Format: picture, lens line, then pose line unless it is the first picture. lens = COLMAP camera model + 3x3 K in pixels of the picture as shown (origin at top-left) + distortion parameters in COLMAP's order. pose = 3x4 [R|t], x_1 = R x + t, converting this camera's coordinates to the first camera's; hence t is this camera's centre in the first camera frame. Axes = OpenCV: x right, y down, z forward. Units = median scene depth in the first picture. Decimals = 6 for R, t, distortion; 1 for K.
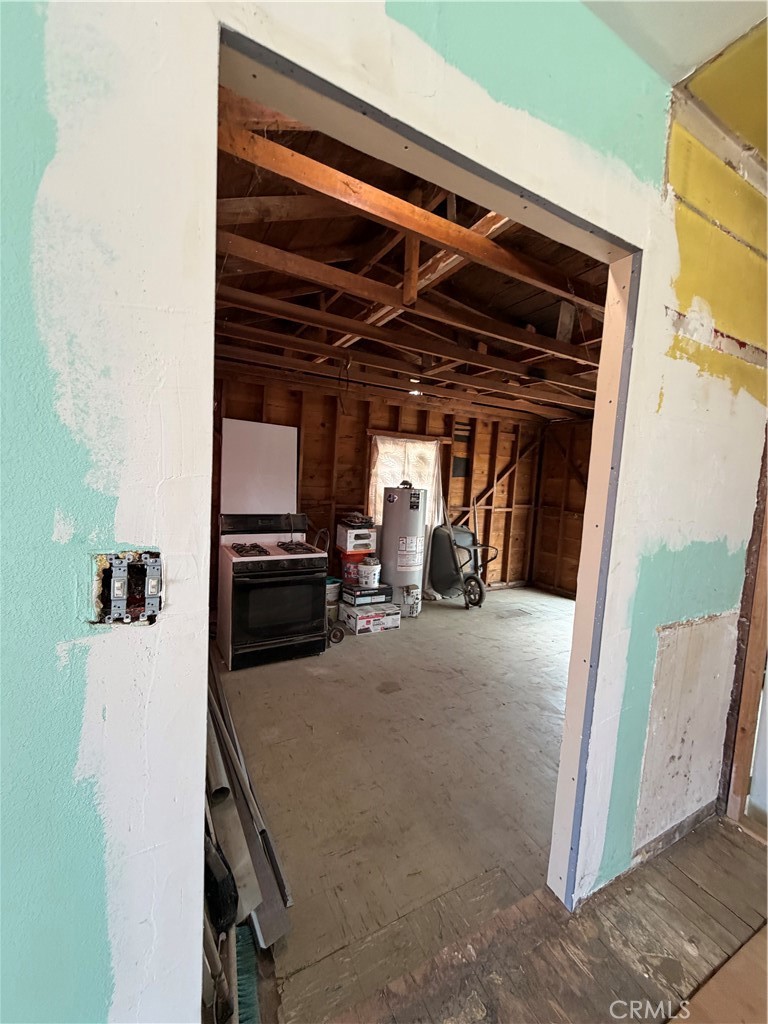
lens RADIAL K [[408.3, 0, 383.1], [0, 408.3, 514.5], [0, 0, 1]] dist [-0.000153, 0.000428]
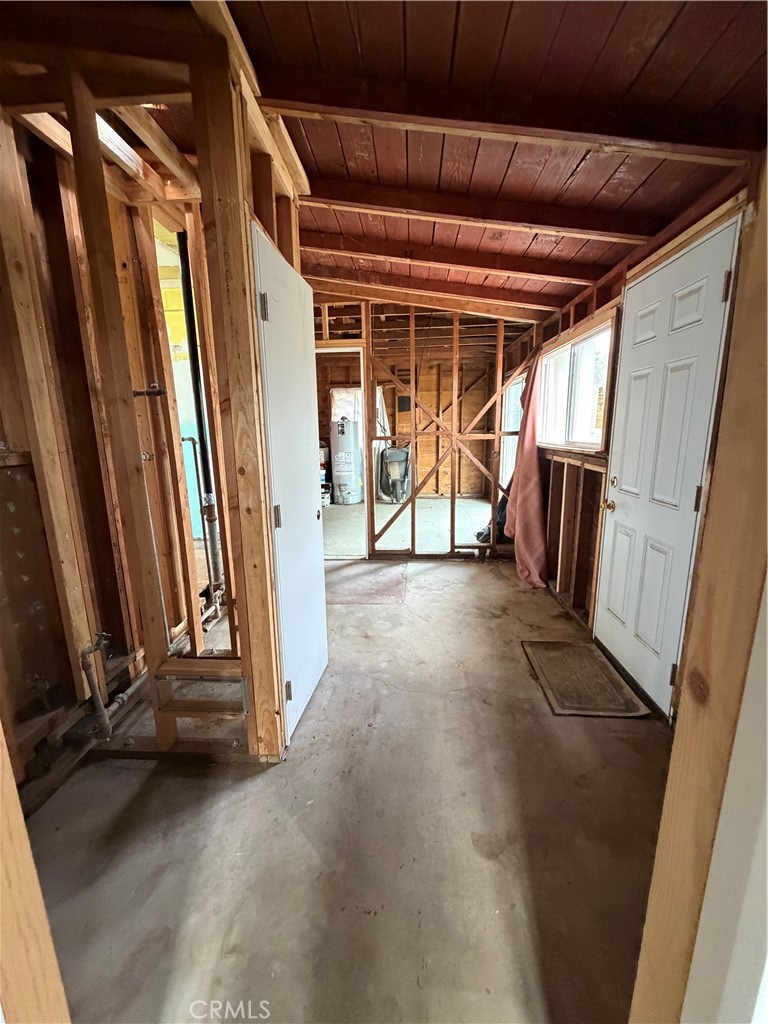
lens RADIAL K [[408.3, 0, 389.0], [0, 408.3, 507.5], [0, 0, 1]] dist [-0.000153, 0.000428]
pose [[0.848909, 0.036668, -0.527265, 1.025962], [0.015105, 0.995500, 0.093551, 0.116607], [0.528323, -0.087381, 0.844535, -0.232604]]
